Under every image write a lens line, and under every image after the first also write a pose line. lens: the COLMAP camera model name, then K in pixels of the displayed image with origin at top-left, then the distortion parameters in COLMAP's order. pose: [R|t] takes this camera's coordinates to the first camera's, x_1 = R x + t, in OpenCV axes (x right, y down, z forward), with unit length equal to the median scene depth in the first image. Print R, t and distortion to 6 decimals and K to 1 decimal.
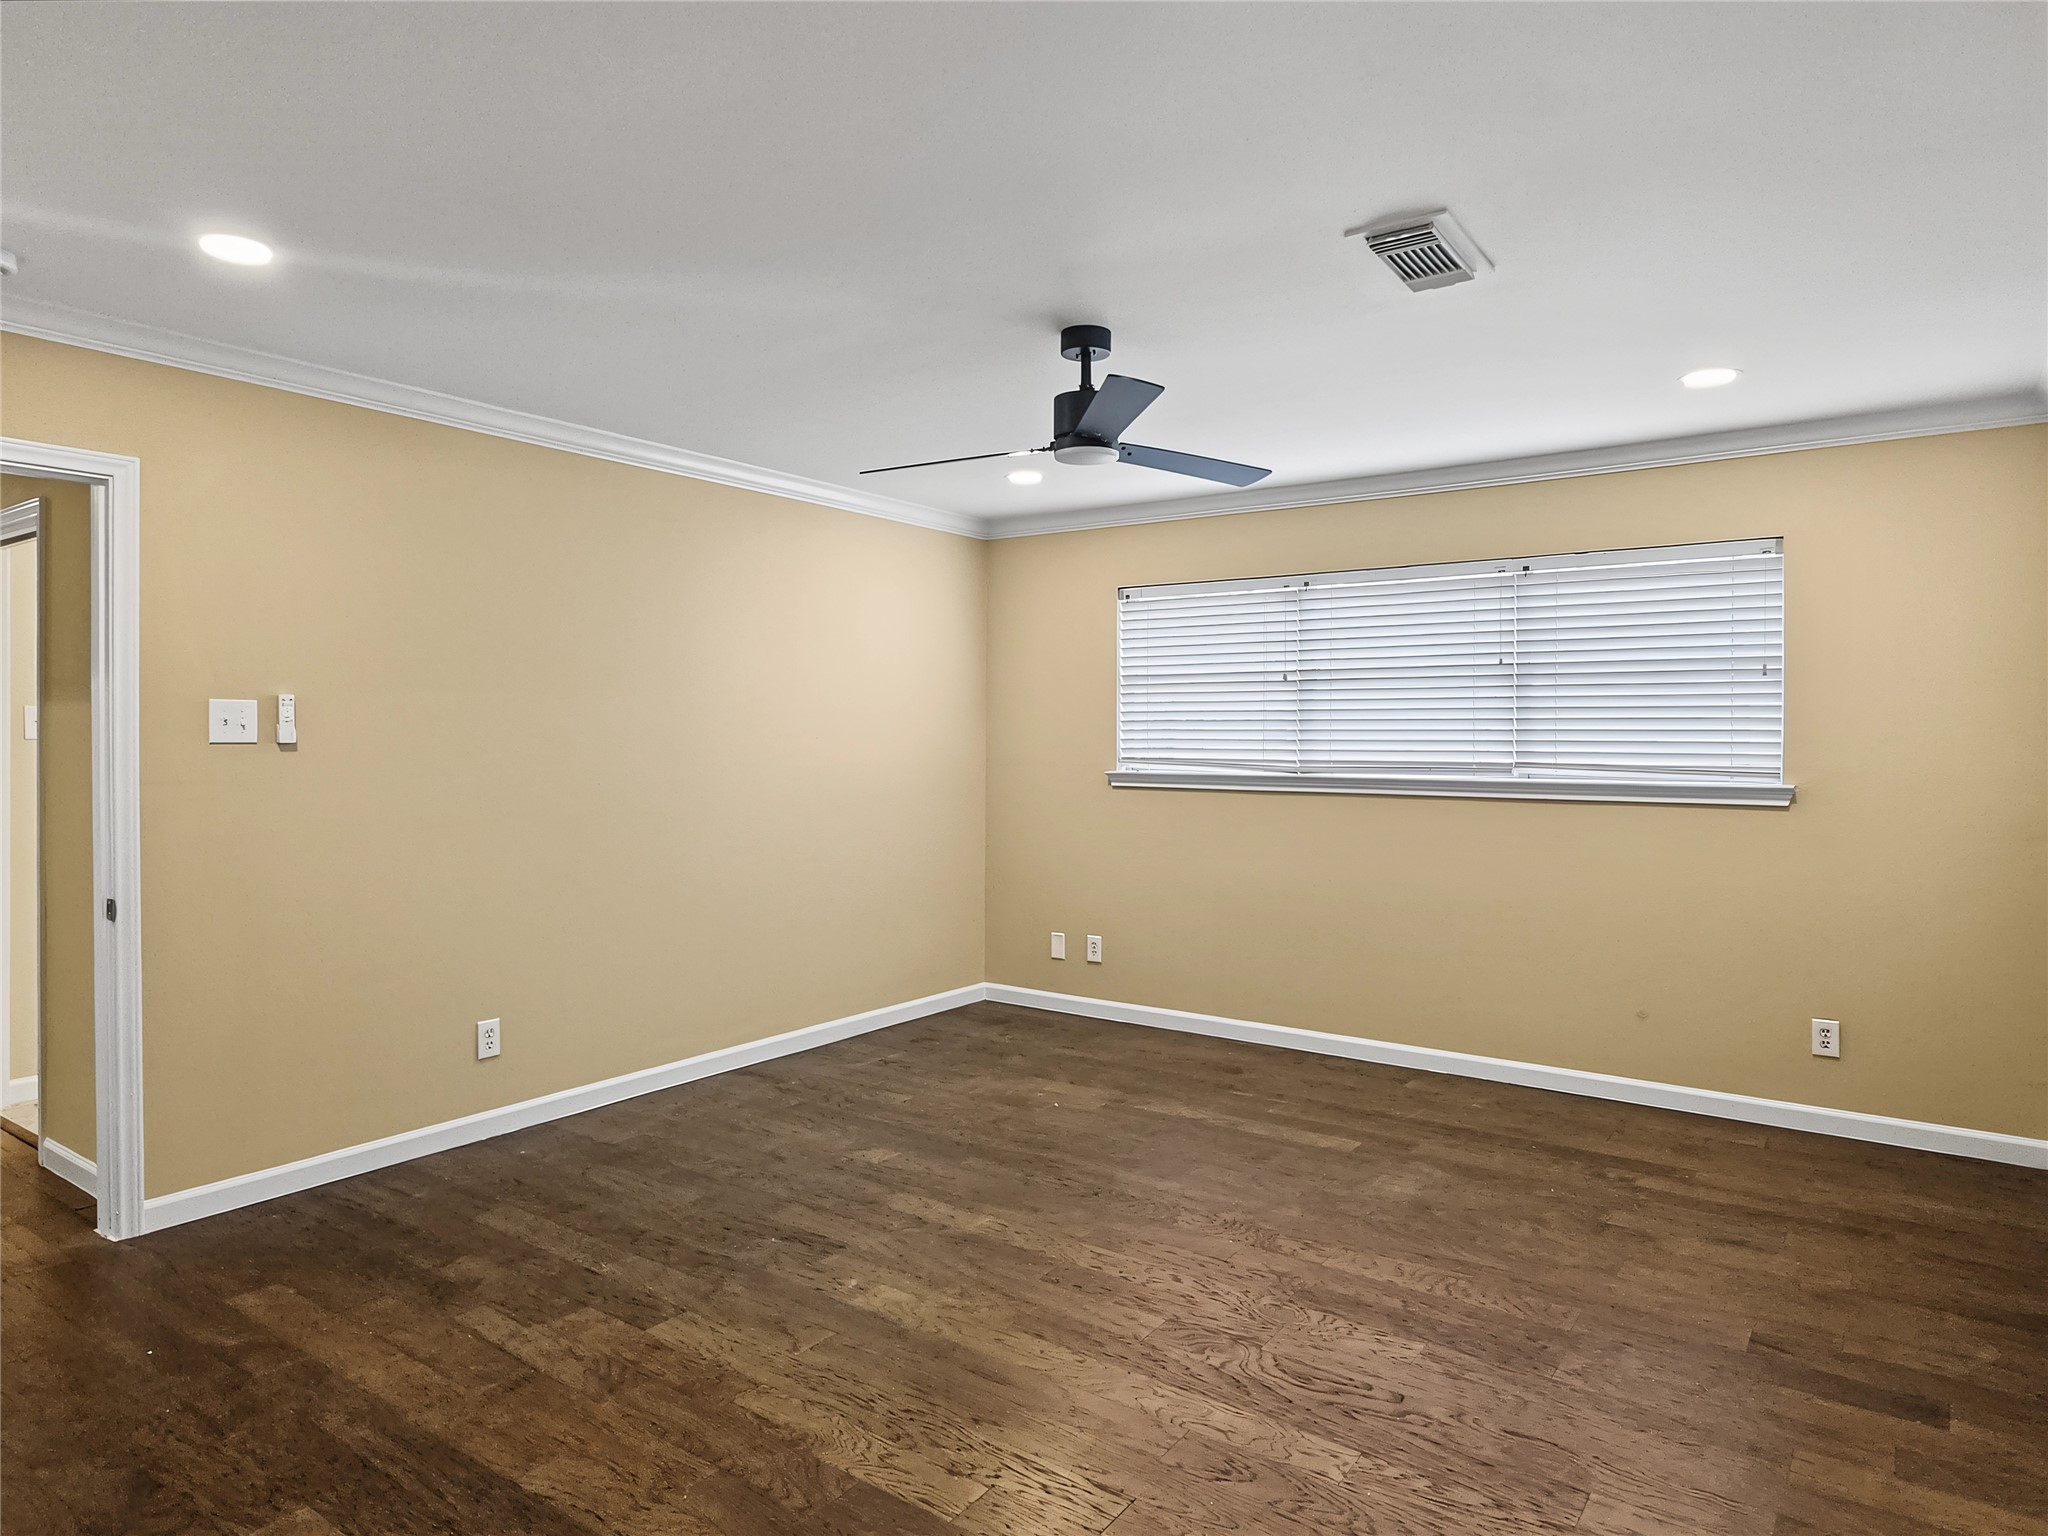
lens RADIAL K [[1240.1, 0, 1022.6], [0, 1240.1, 739.5], [0, 0, 1]] dist [-0.005769, -0.000738]
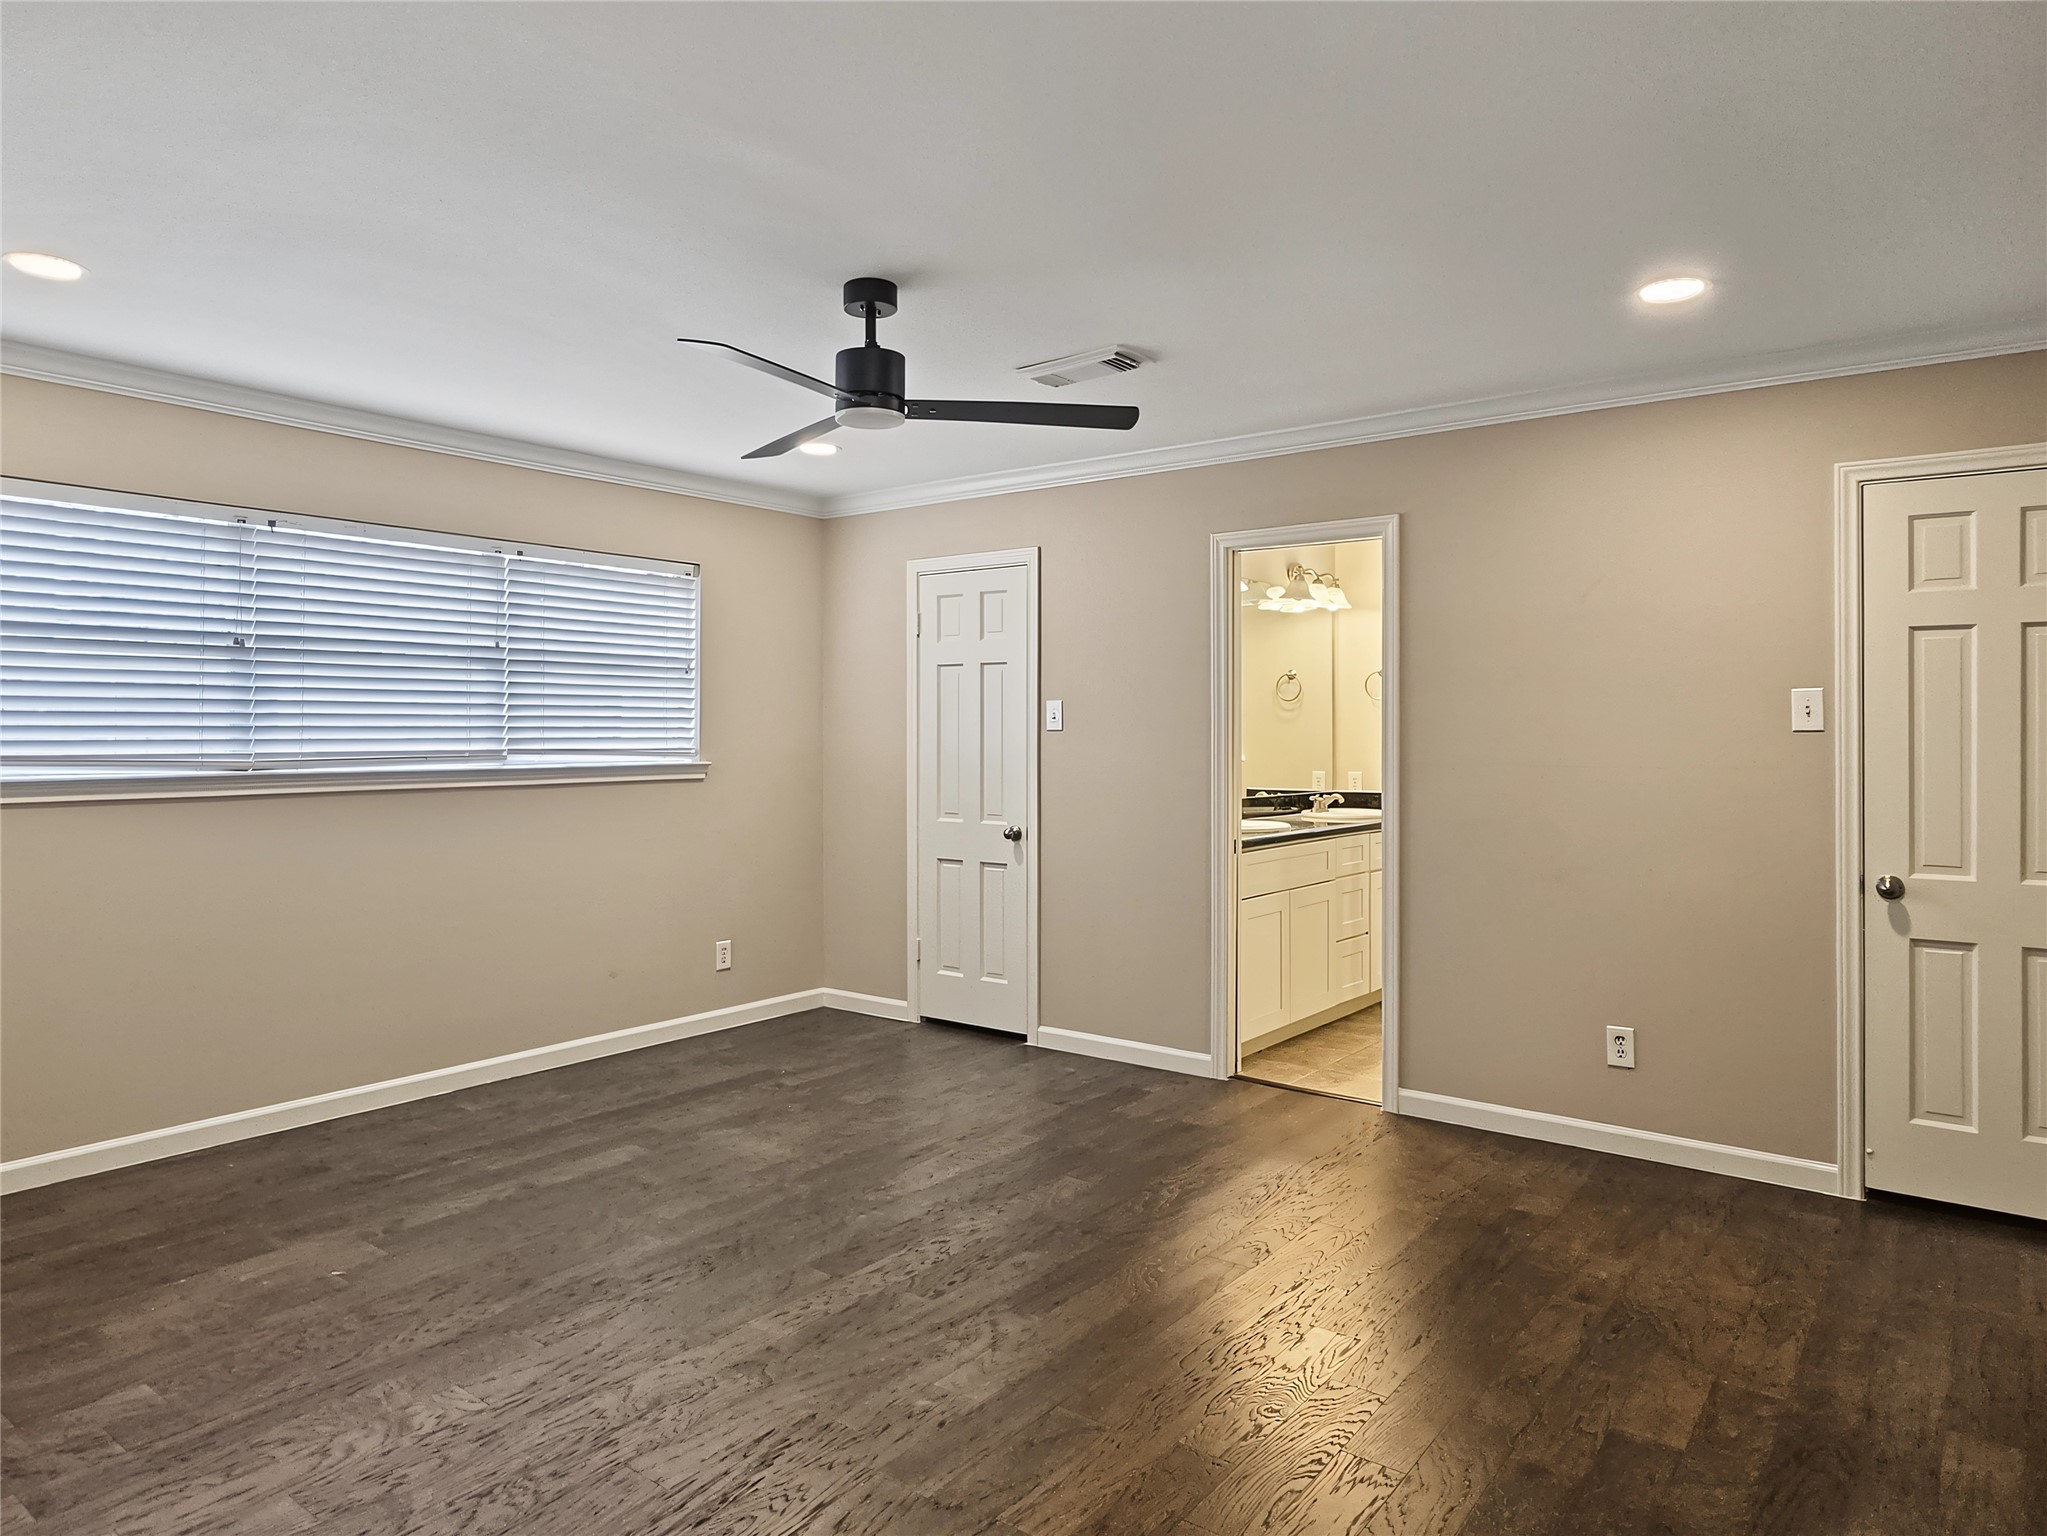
lens RADIAL K [[1254.6, 0, 1025.7], [0, 1254.6, 721.6], [0, 0, 1]] dist [-0.007131, -0.001185]
pose [[0.044344, 0.002873, 0.999012, -0.639359], [0.003291, 0.999990, -0.003022, 0.001301], [-0.999011, 0.003422, 0.044334, 0.609207]]
